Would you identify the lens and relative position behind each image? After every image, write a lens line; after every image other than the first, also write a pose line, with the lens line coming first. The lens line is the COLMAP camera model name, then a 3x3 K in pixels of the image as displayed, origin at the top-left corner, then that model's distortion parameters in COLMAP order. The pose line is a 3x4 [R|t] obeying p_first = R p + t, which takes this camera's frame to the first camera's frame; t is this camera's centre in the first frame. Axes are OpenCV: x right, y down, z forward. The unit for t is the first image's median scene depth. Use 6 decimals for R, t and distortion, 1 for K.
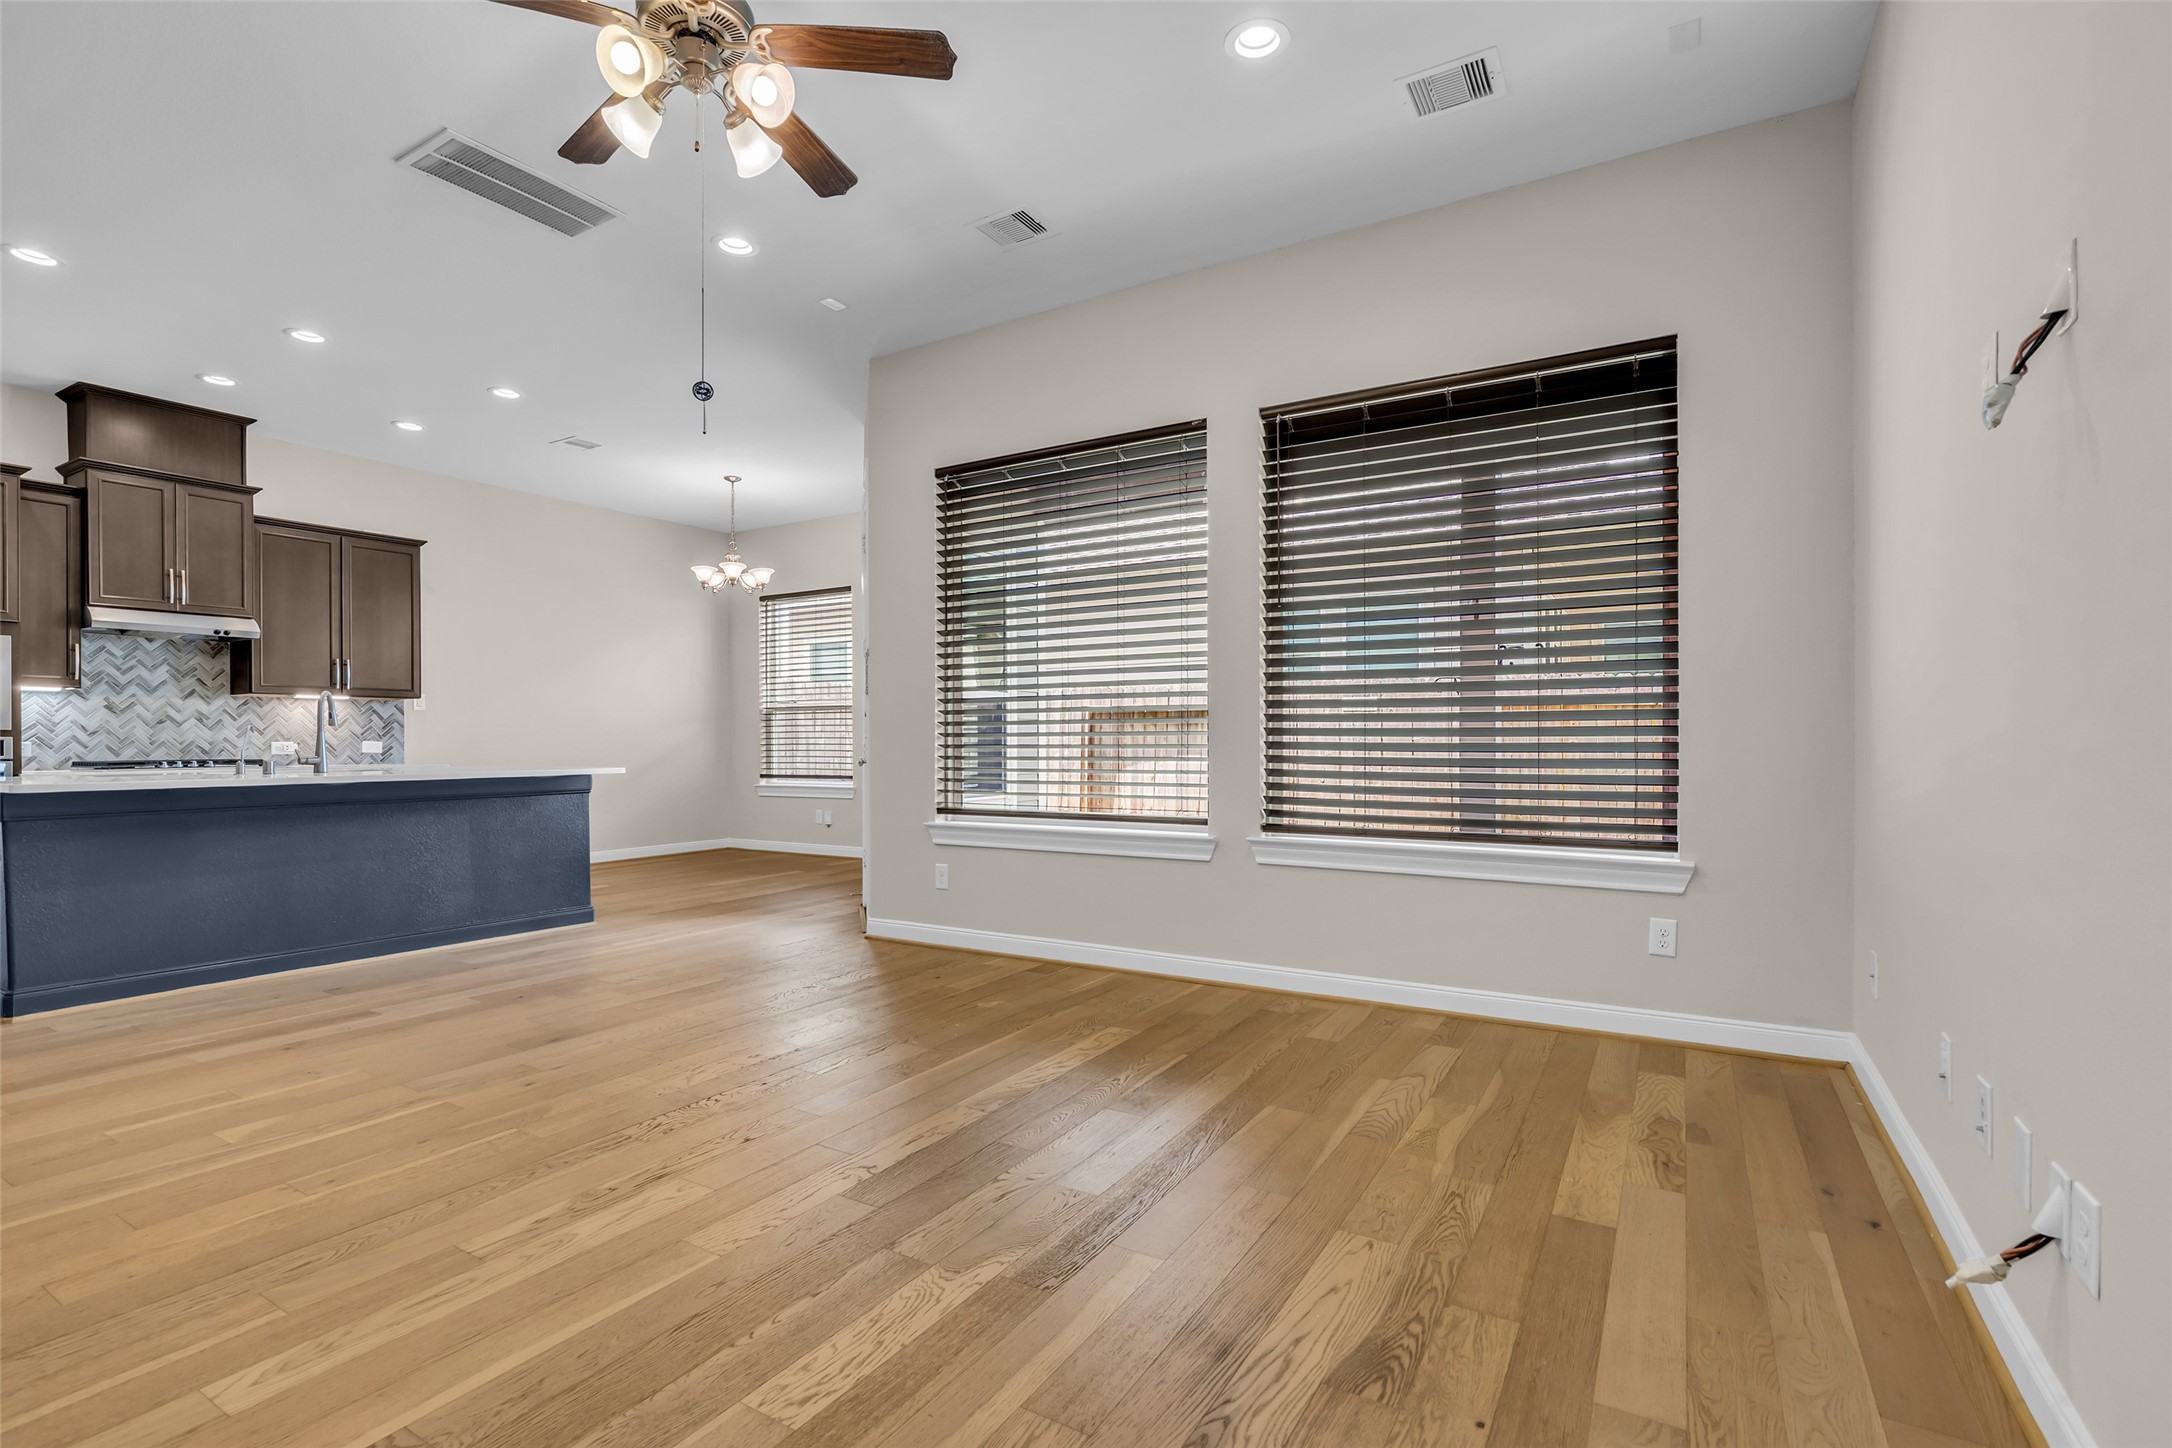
lens RADIAL K [[994.2, 0, 1073.8], [0, 994.2, 741.3], [0, 0, 1]] dist [-0.010999, 0.001597]
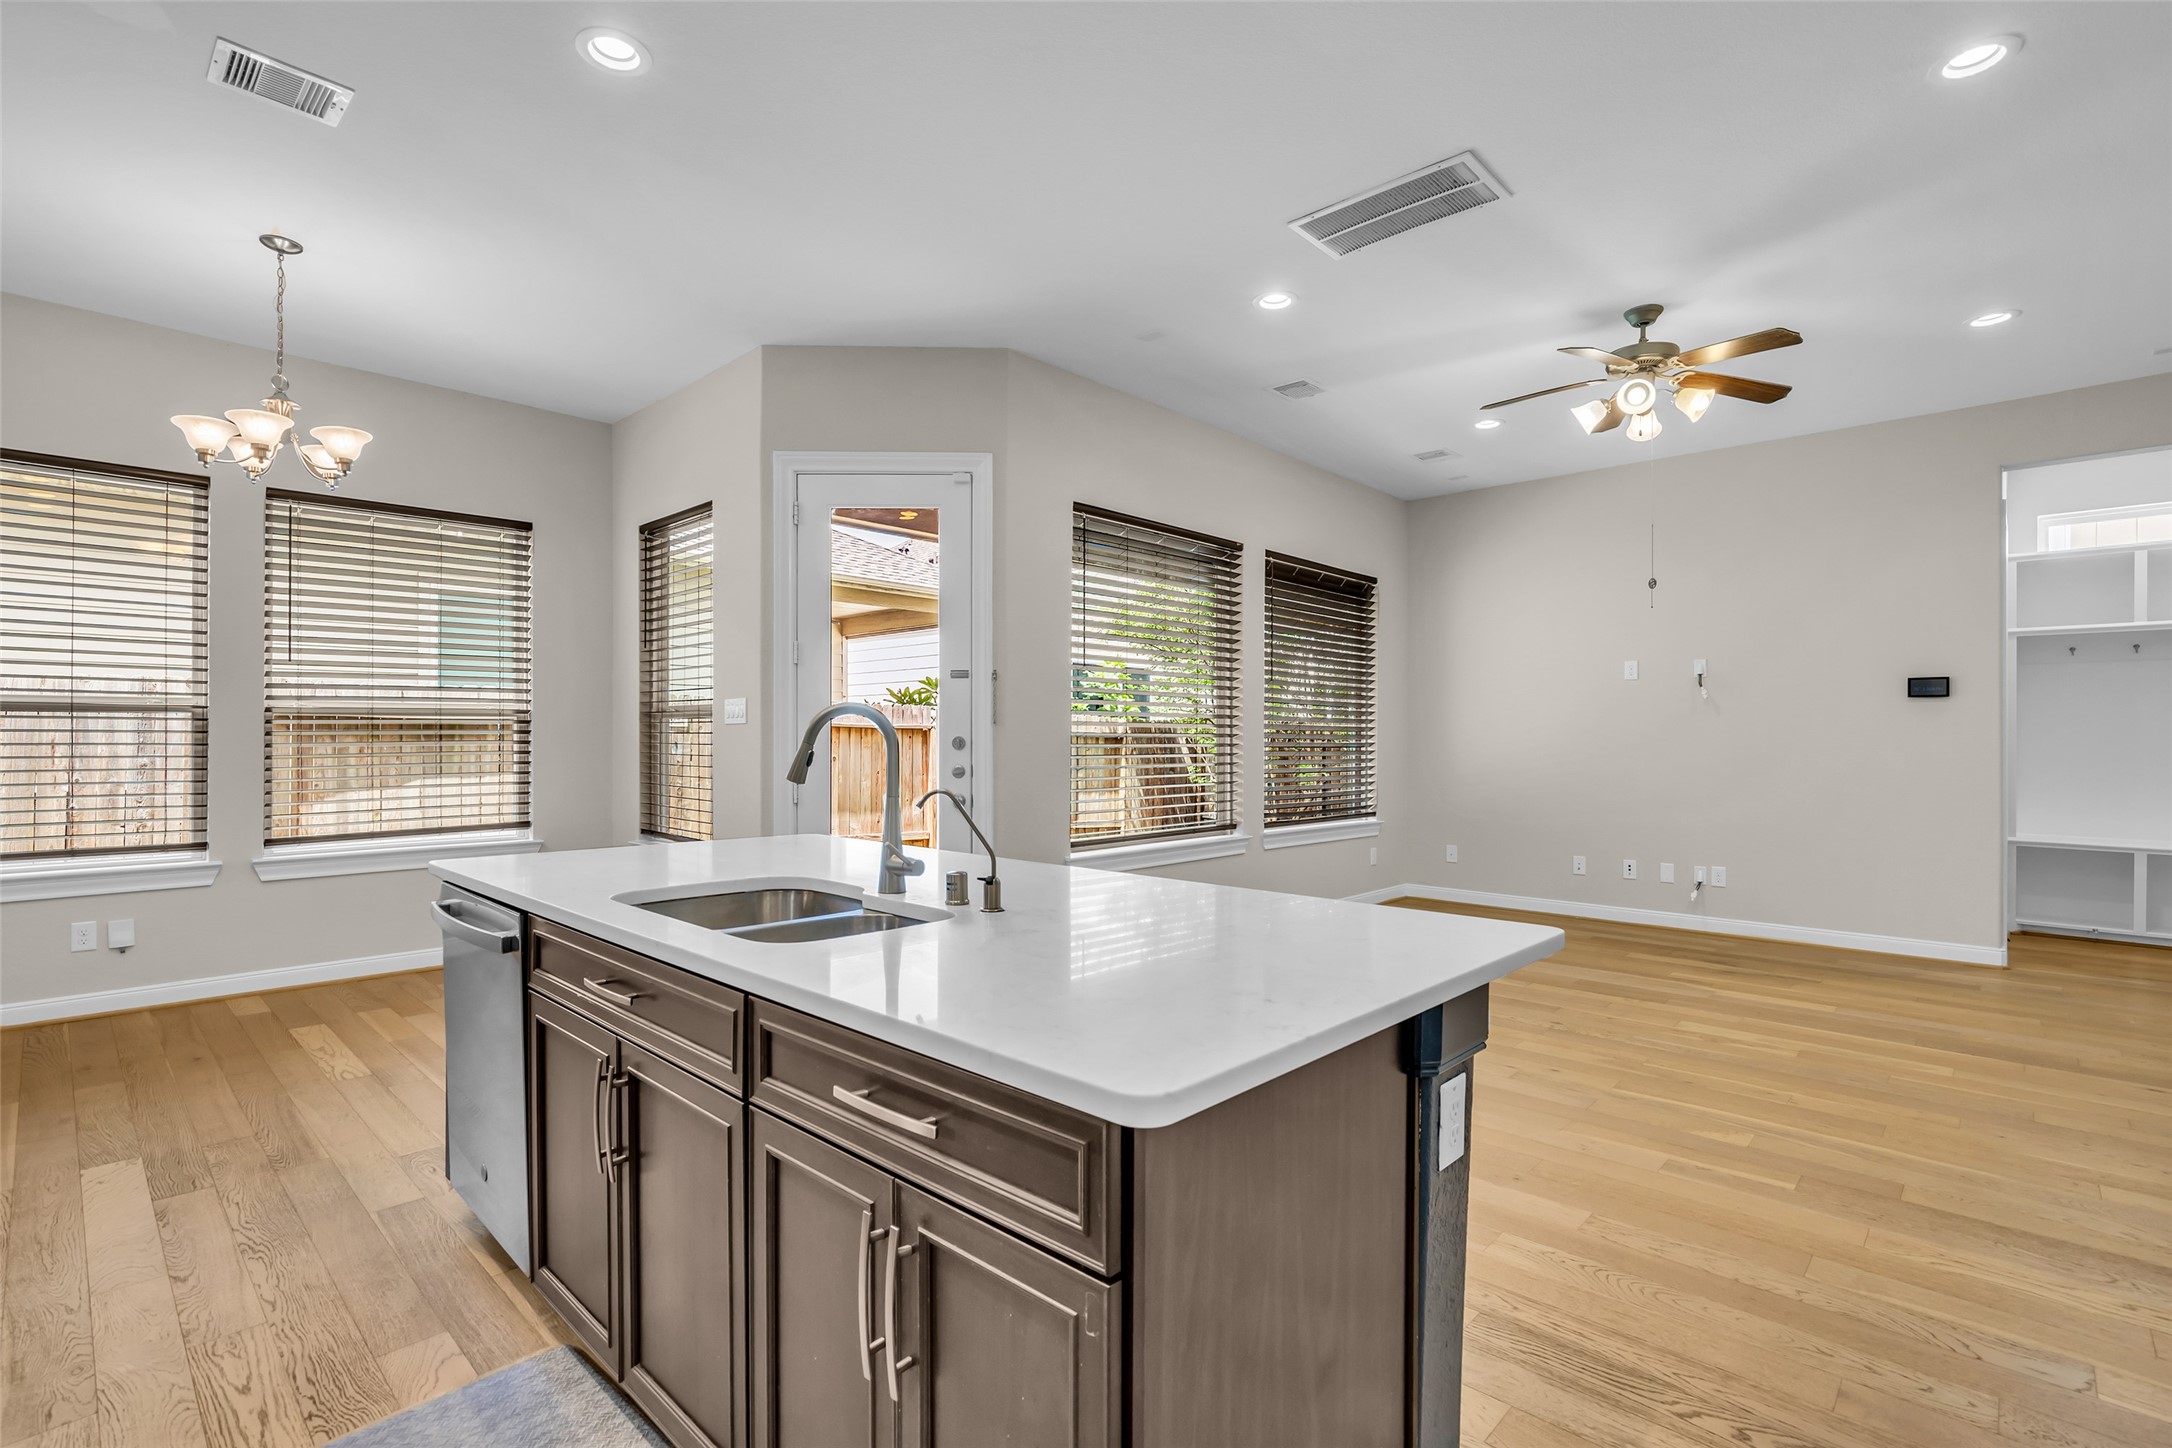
lens RADIAL K [[994.2, 0, 1086.9], [0, 994.2, 730.6], [0, 0, 1]] dist [-0.010999, 0.001597]
pose [[0.202709, 0.011312, 0.979174, -1.871484], [-0.006310, 0.999928, -0.010245, -0.057229], [-0.979219, -0.004102, 0.202766, 1.320720]]
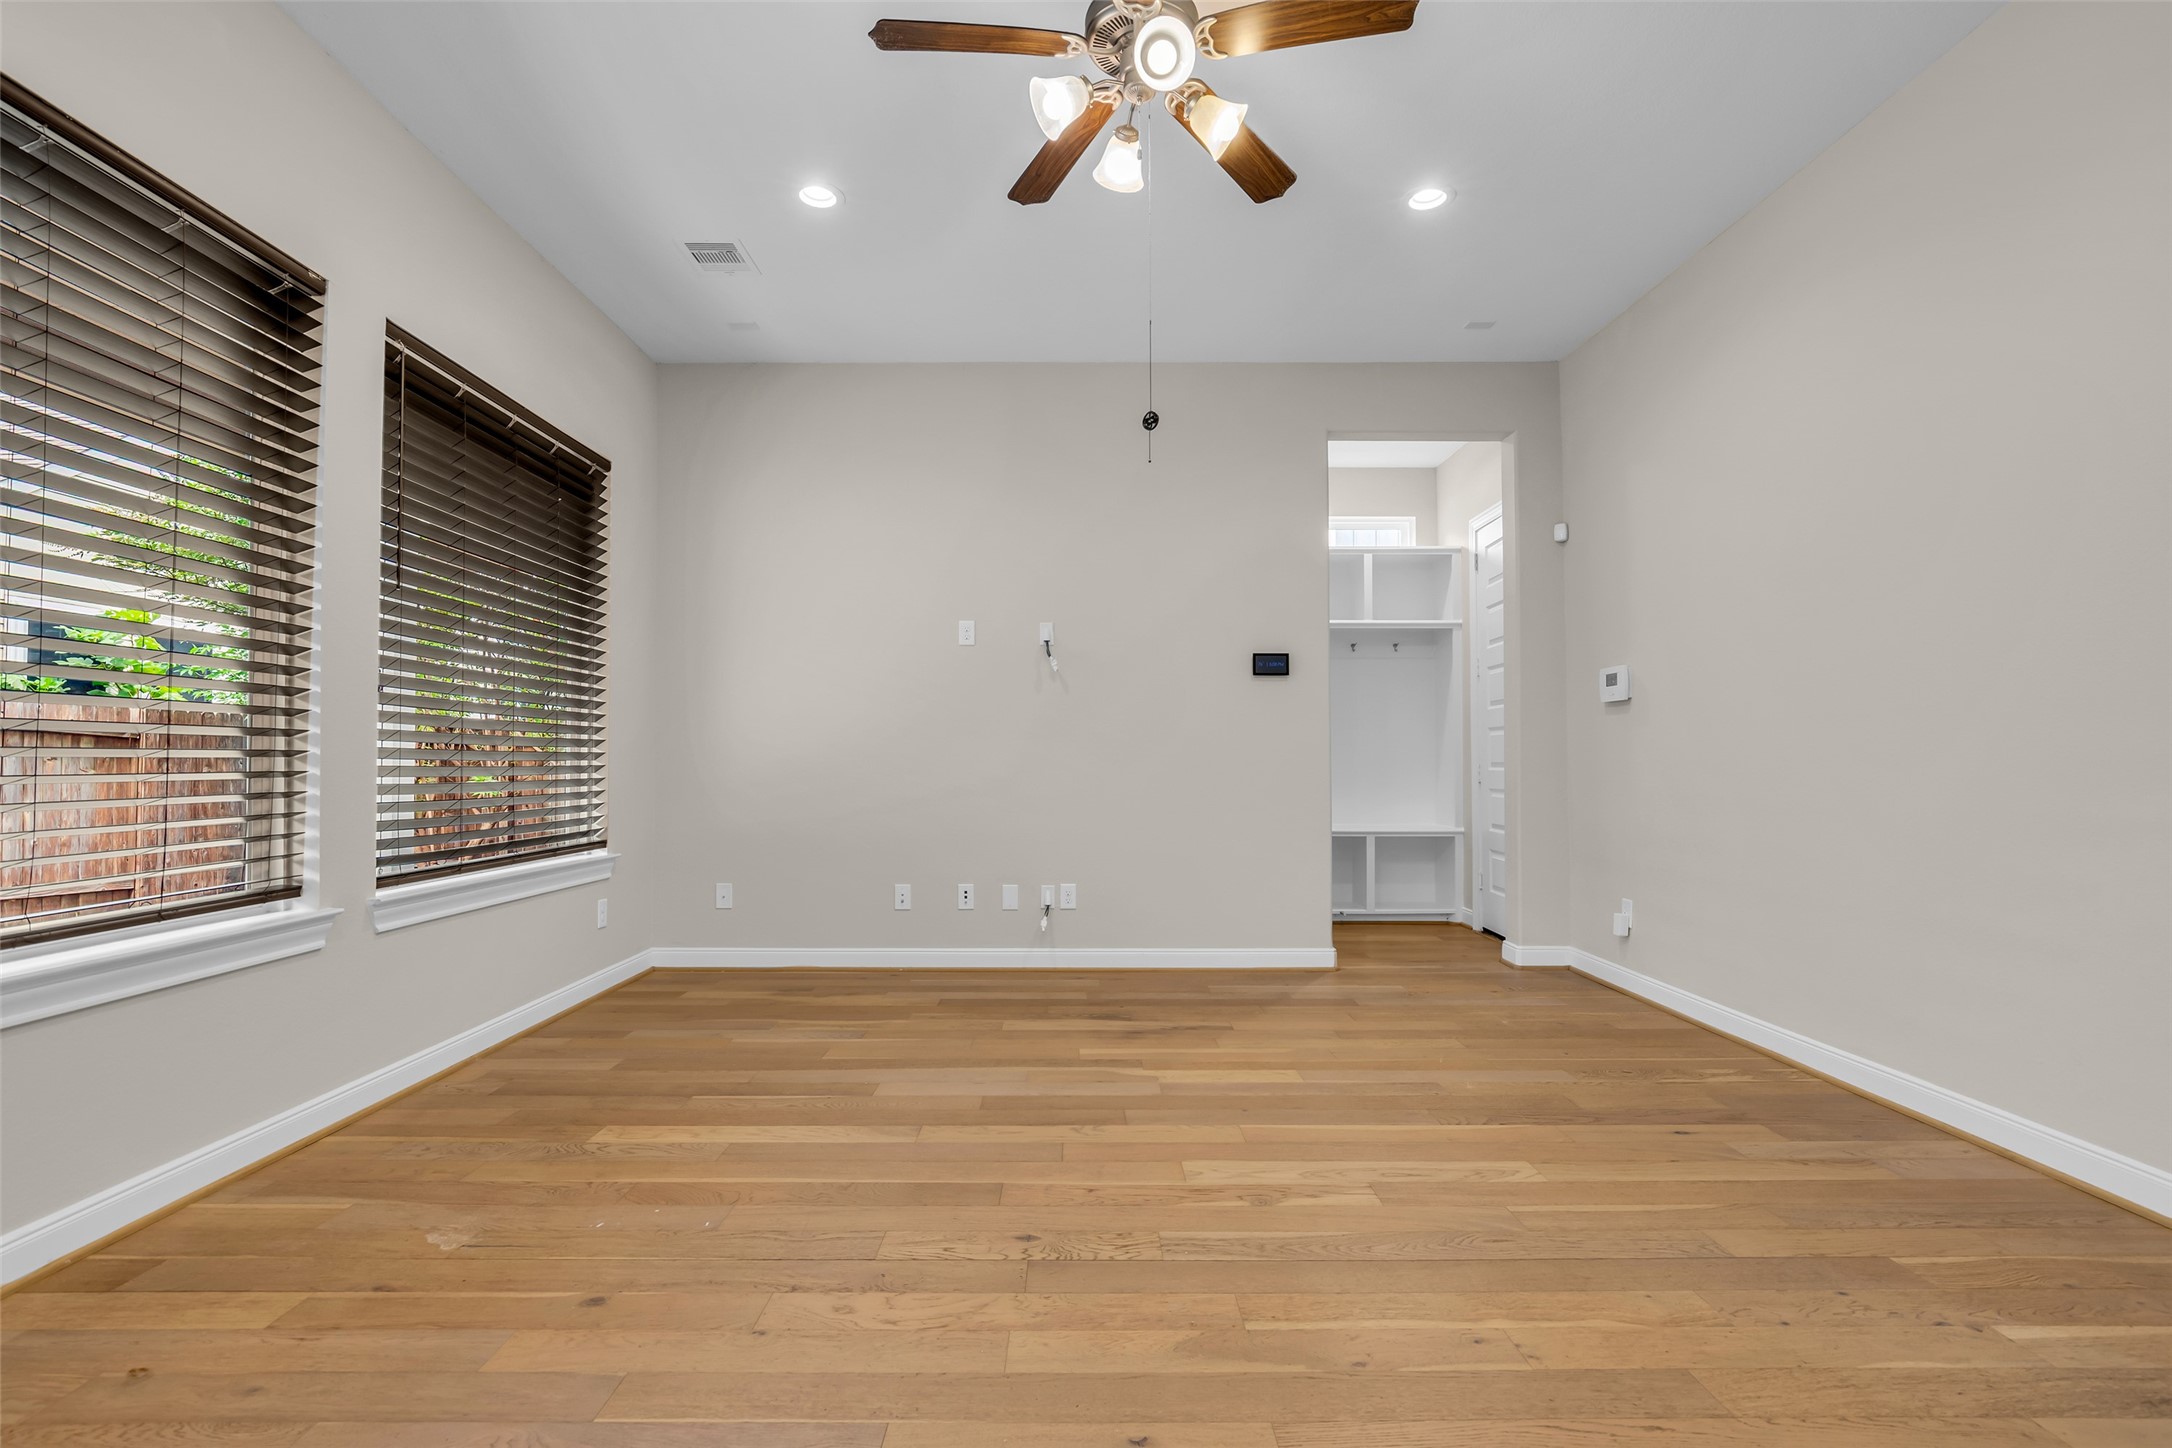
lens RADIAL K [[994.2, 0, 1077.2], [0, 994.2, 738.2], [0, 0, 1]] dist [-0.010999, 0.001597]
pose [[-0.522063, 0.022102, 0.852620, -0.974245], [0.002094, 0.999694, -0.024632, -0.001981], [-0.852904, -0.011074, -0.521950, 1.296238]]
